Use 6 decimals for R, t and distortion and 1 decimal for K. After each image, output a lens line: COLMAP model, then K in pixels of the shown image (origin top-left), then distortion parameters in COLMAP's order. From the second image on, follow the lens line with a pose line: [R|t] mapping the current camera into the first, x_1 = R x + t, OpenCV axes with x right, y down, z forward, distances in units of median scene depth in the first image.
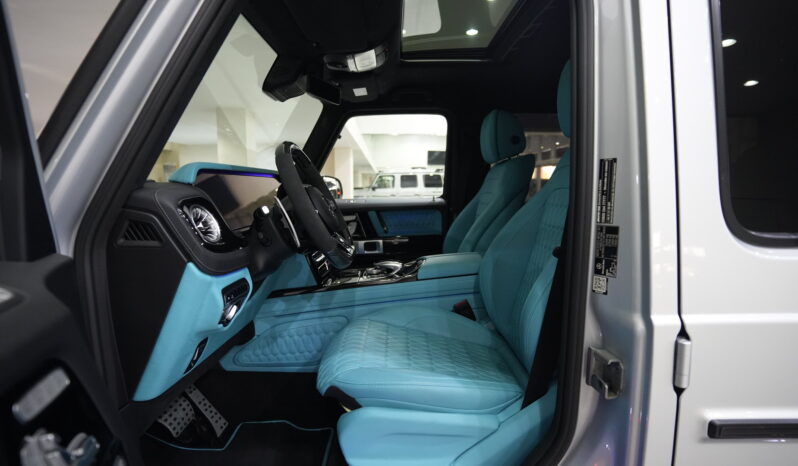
lens RADIAL K [[396.8, 0, 399.0], [0, 396.8, 233.0], [0, 0, 1]] dist [-0.078773, 0.041364]
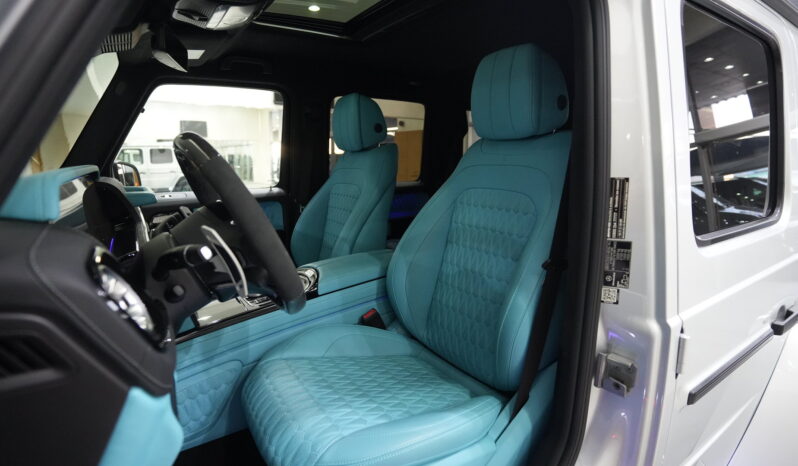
lens RADIAL K [[396.8, 0, 399.0], [0, 396.8, 233.0], [0, 0, 1]] dist [-0.078773, 0.041364]
pose [[0.839248, -0.090742, 0.536123, -0.496276], [0.055919, 0.995152, 0.080900, -0.147520], [-0.540865, -0.037916, 0.840254, 0.398996]]
